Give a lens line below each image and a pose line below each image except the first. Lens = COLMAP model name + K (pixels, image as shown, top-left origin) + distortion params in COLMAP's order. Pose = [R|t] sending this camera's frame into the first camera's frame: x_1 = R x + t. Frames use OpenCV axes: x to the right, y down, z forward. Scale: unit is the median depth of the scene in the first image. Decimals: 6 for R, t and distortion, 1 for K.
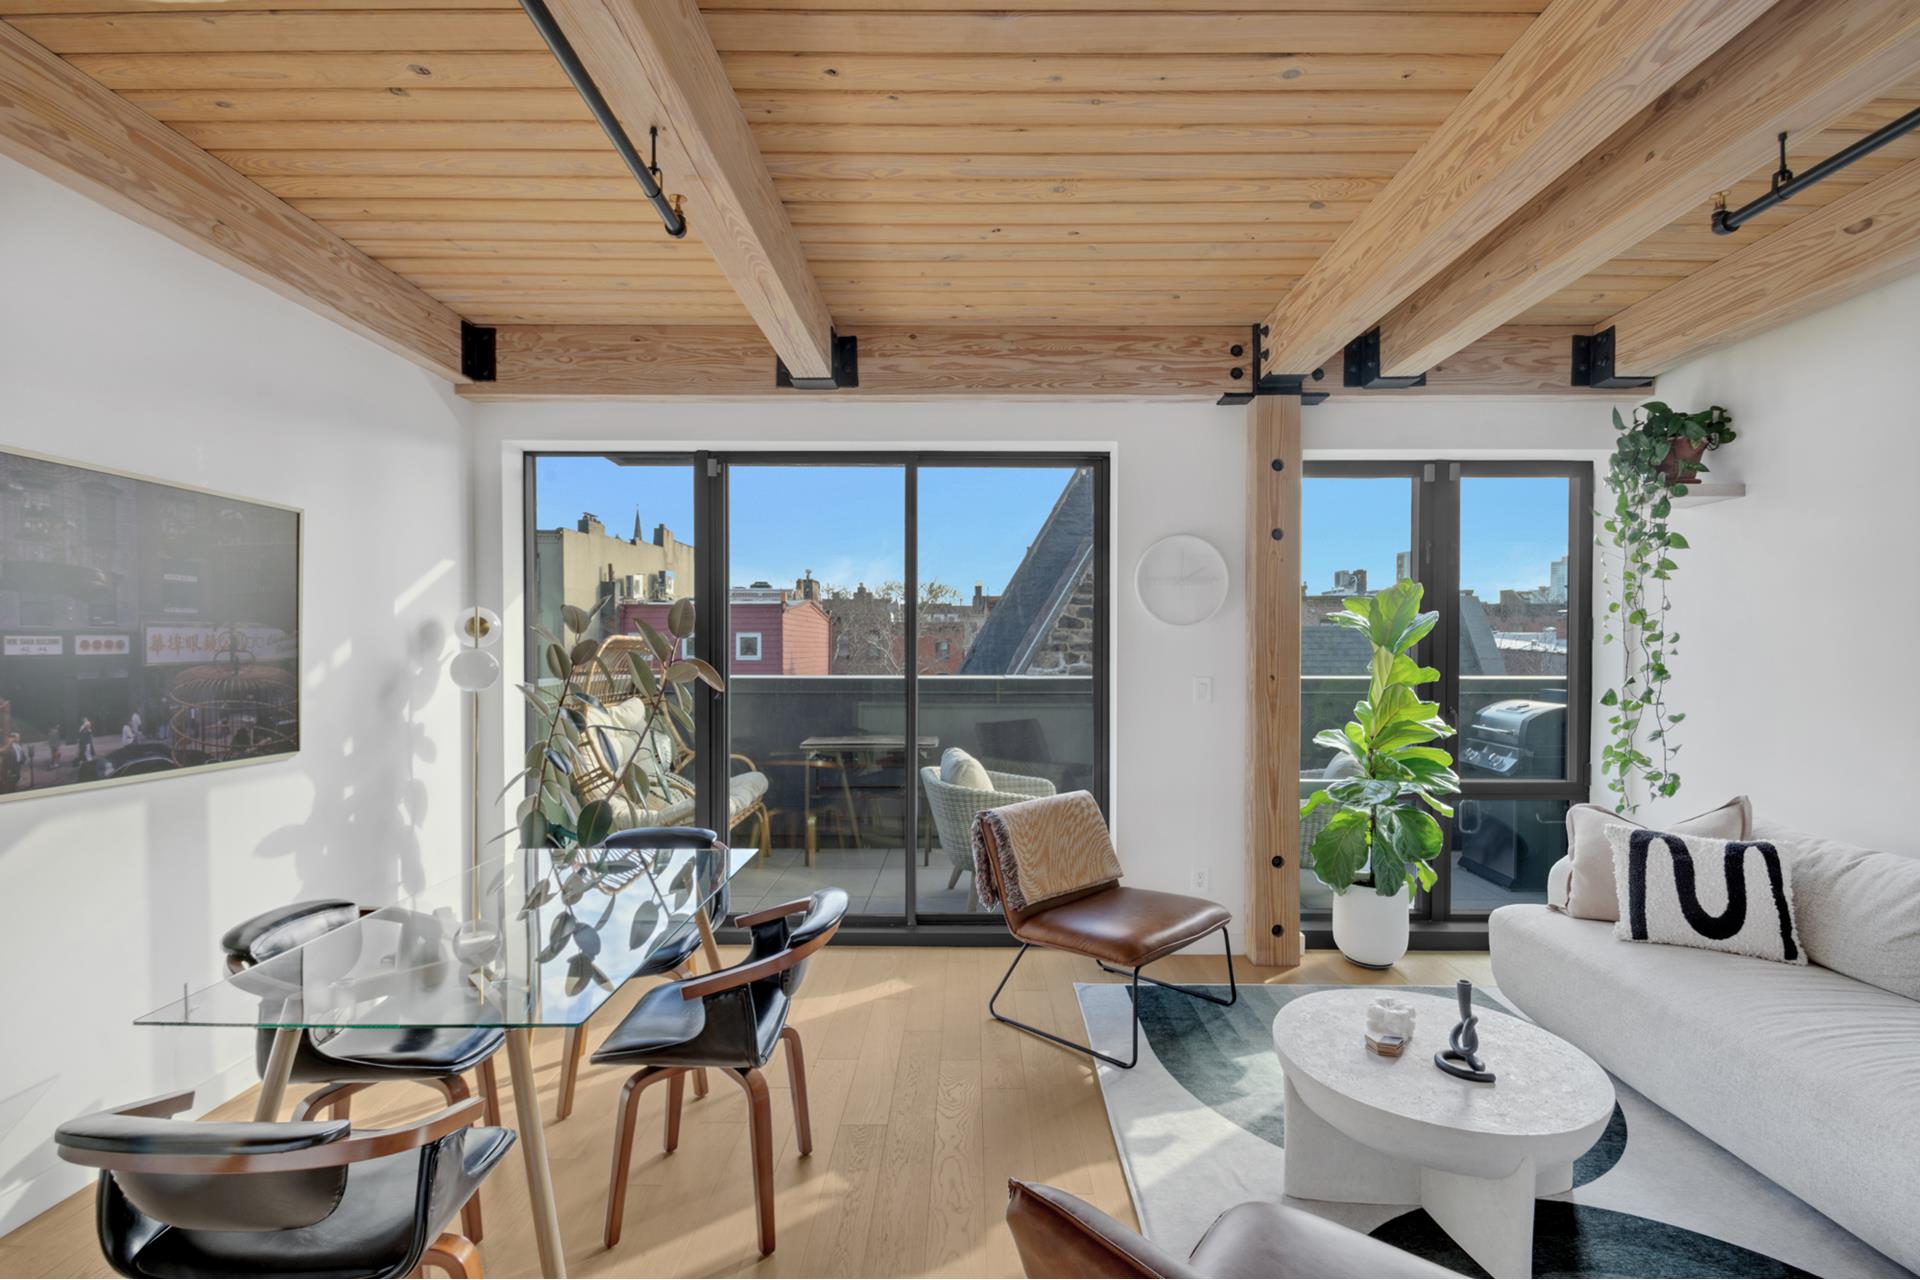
lens RADIAL K [[844.0, 0, 967.5], [0, 844.0, 665.6], [0, 0, 1]] dist [0.000611, -0.009942]
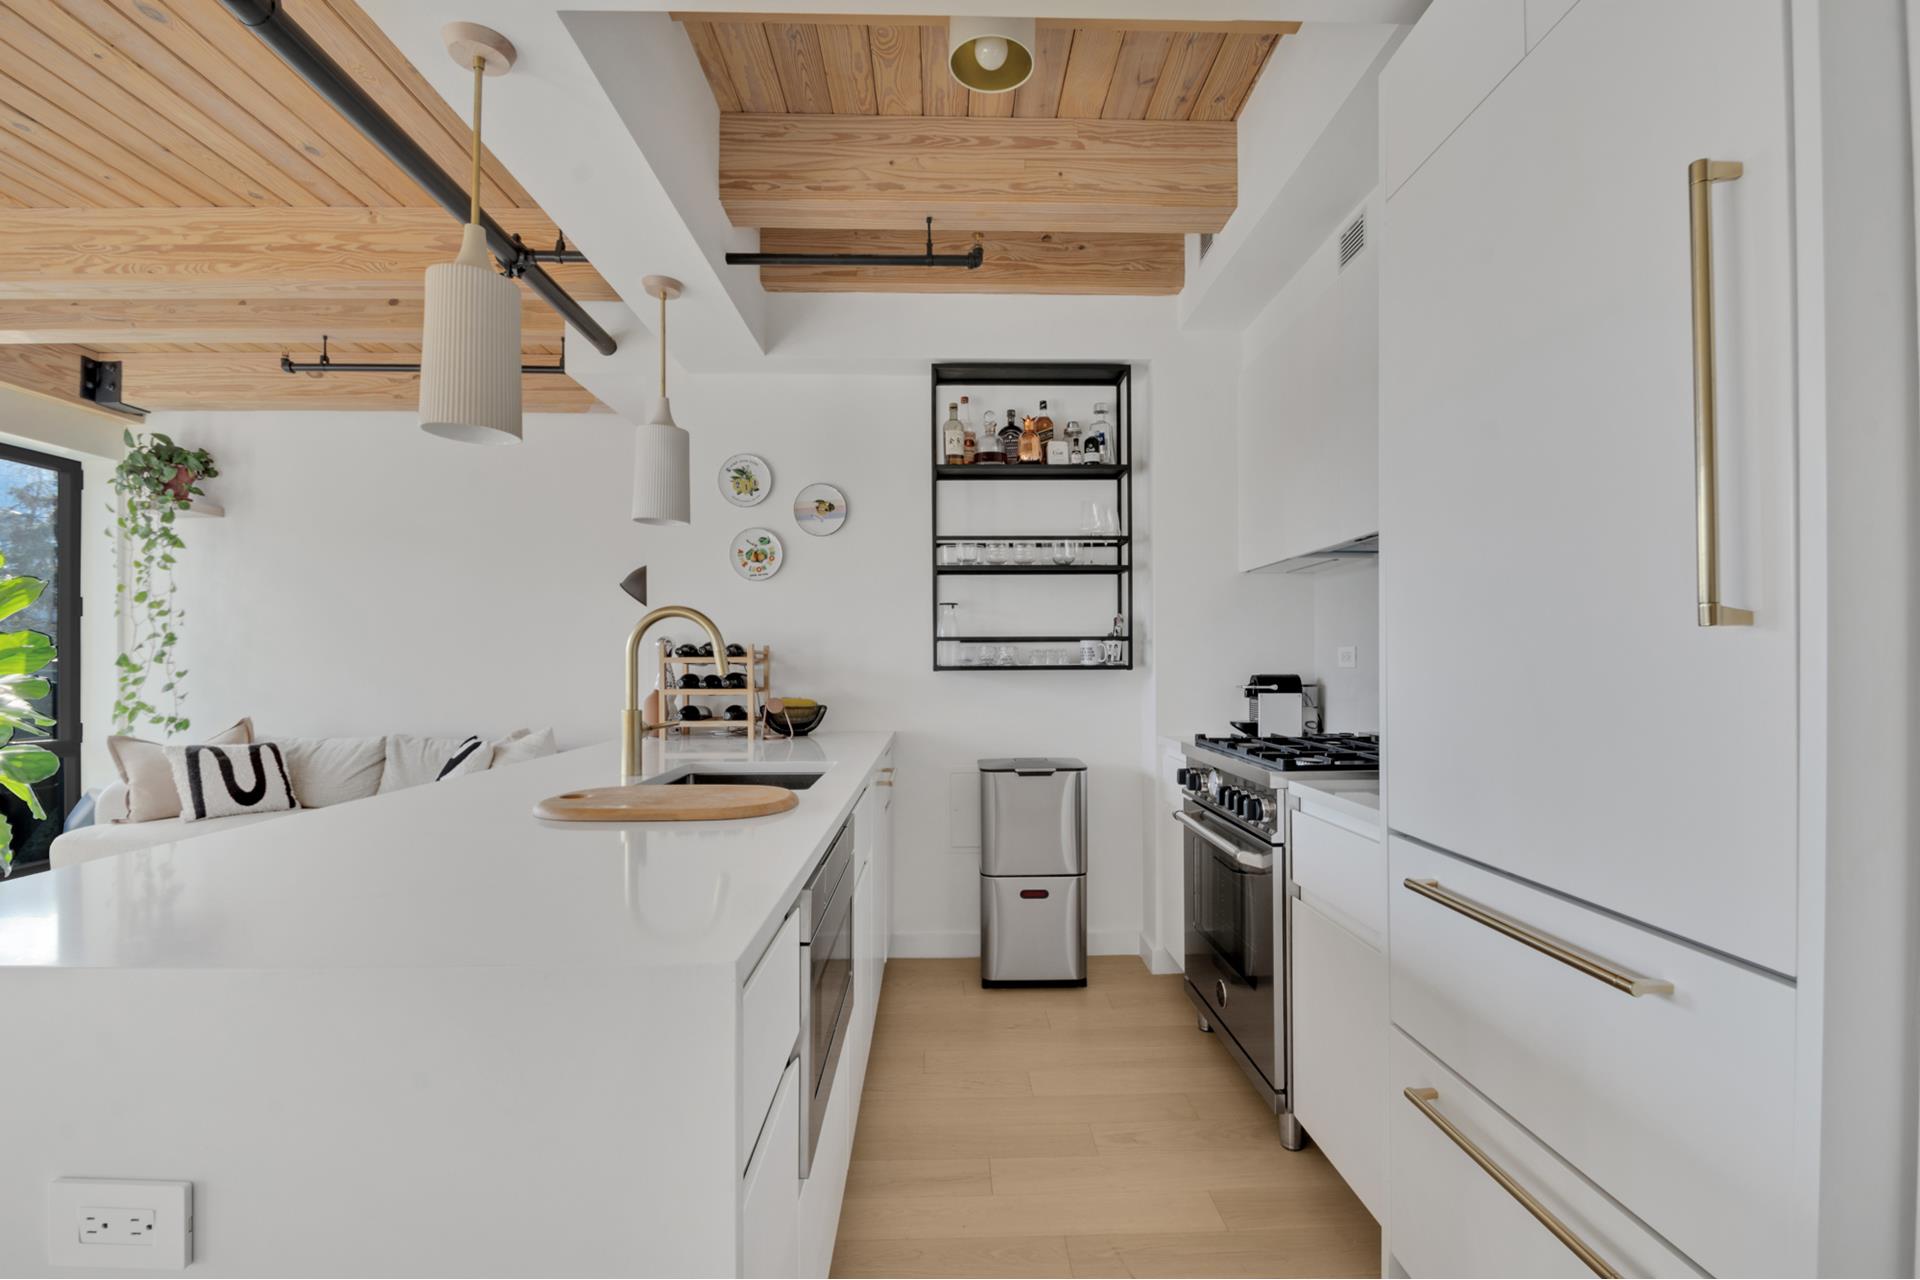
lens RADIAL K [[844.0, 0, 966.4], [0, 844.0, 665.7], [0, 0, 1]] dist [0.000611, -0.009942]
pose [[-0.039764, -0.000196, 0.999209, -0.548224], [0.019046, 0.999818, 0.000955, 0.072768], [-0.999028, 0.019068, -0.039753, -0.203214]]
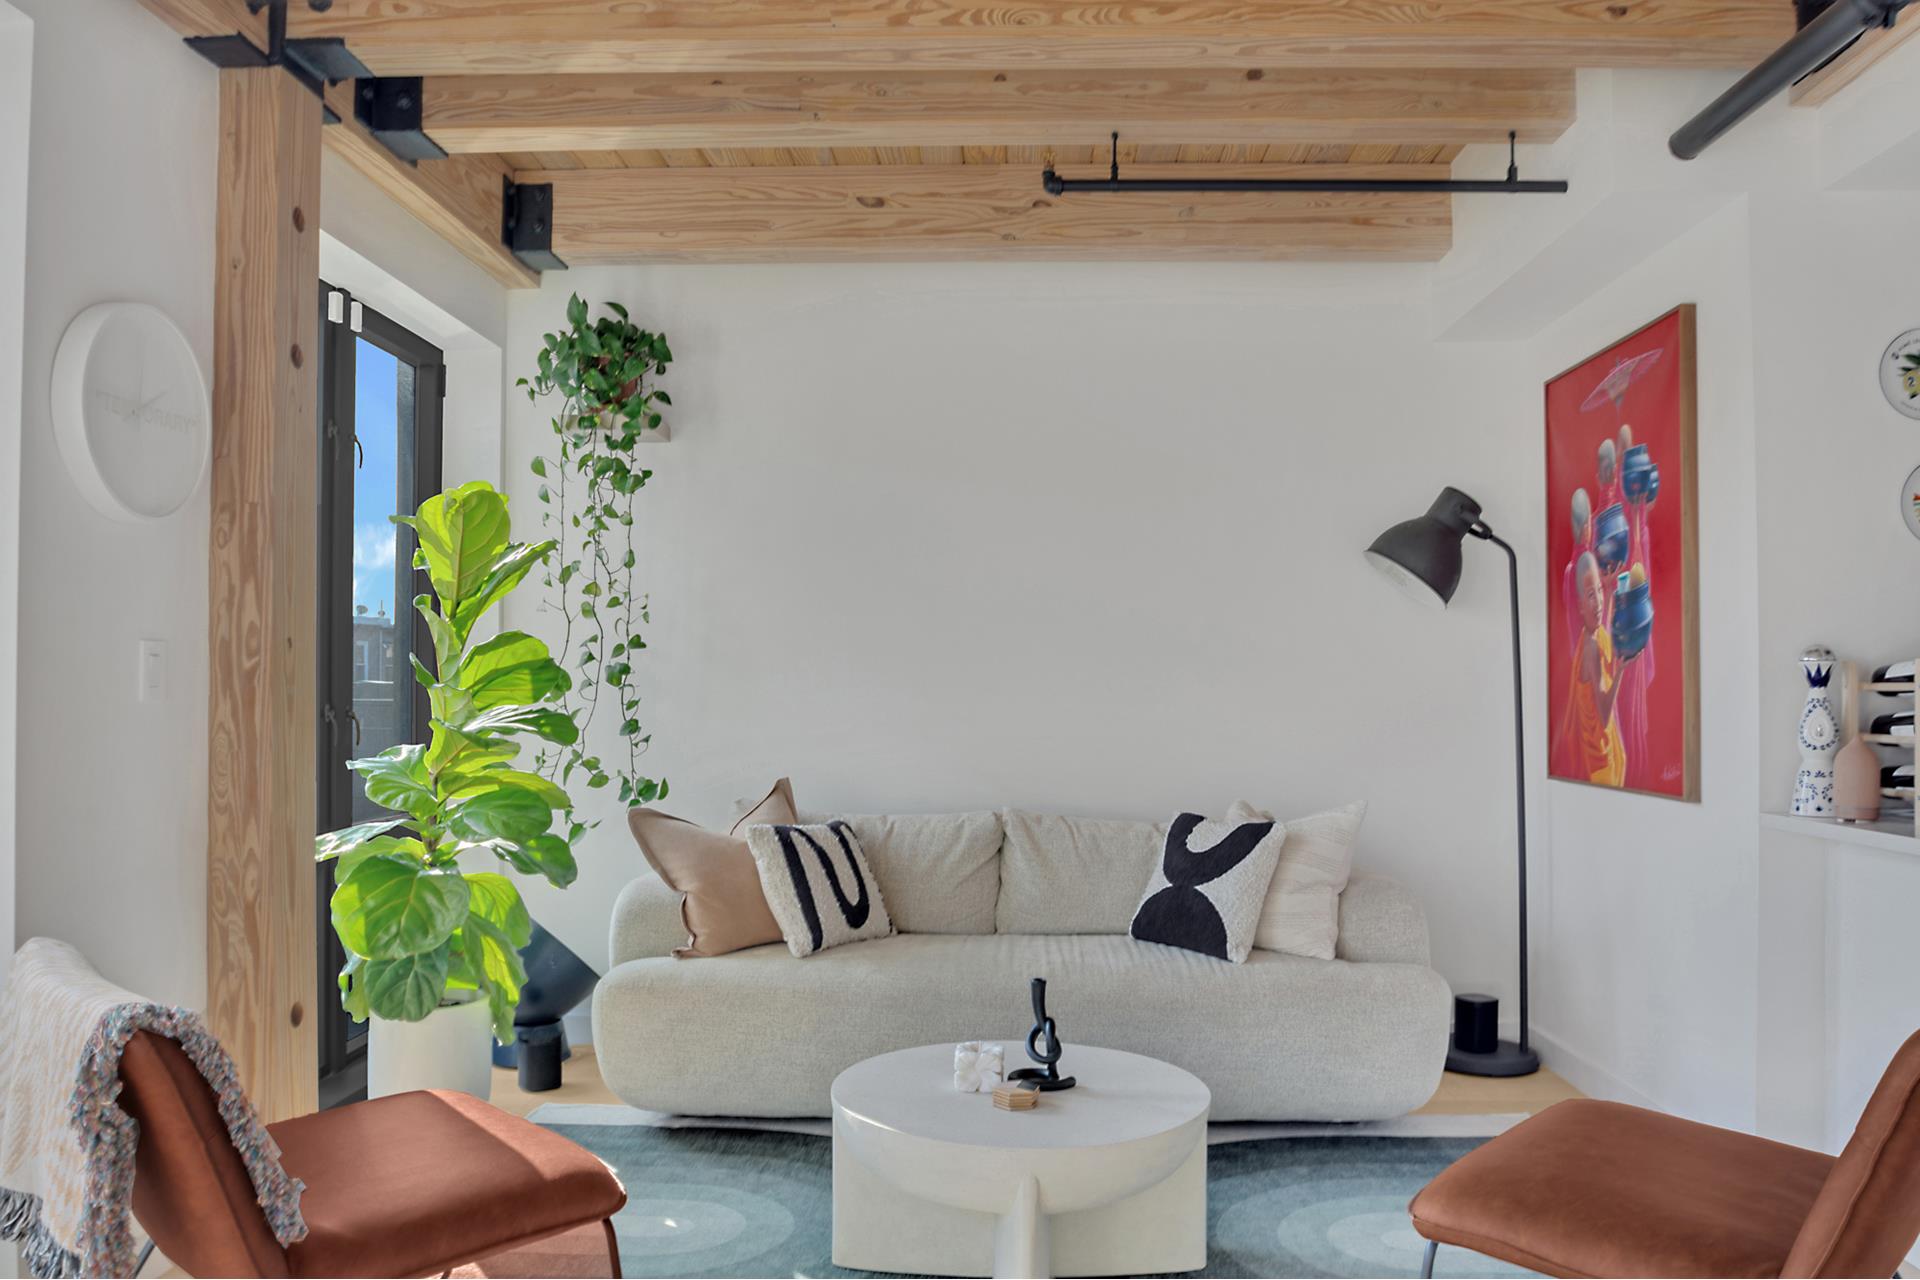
lens RADIAL K [[1435.3, 0, 974.7], [0, 1435.3, 665.0], [0, 0, 1]] dist [-0.047123, -0.001790]
pose [[0.028834, 0.018058, 0.999421, -0.511322], [0.014467, 0.999725, -0.018481, 0.056214], [-0.999480, 0.014992, 0.028565, 0.642756]]
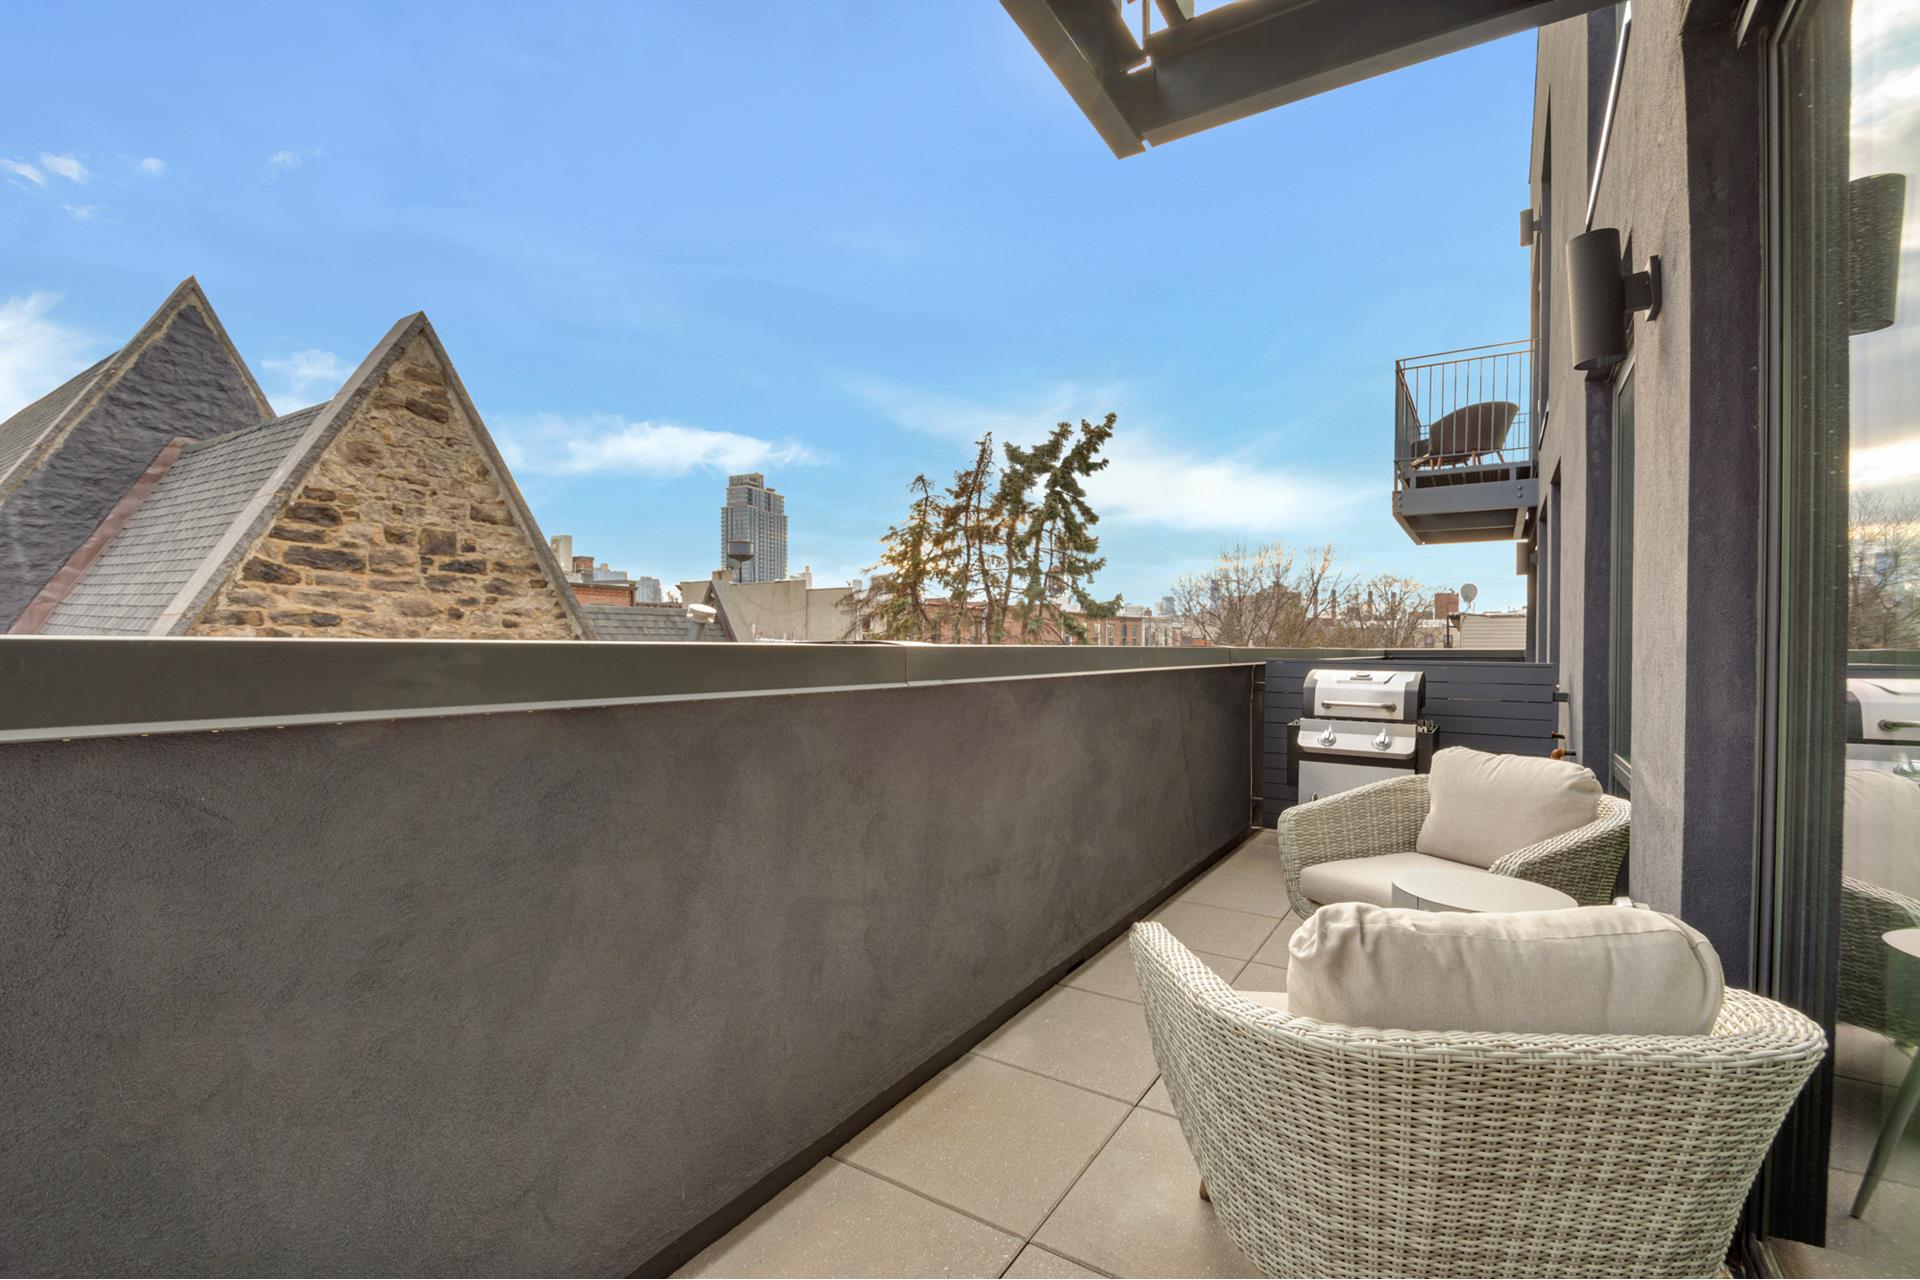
lens RADIAL K [[844.0, 0, 967.3], [0, 844.0, 653.2], [0, 0, 1]] dist [0.000611, -0.009942]
pose [[0.527590, -0.002245, 0.849496, -0.411803], [0.010690, 0.999935, -0.003997, 0.030813], [-0.849432, 0.011189, 0.527579, 1.455469]]
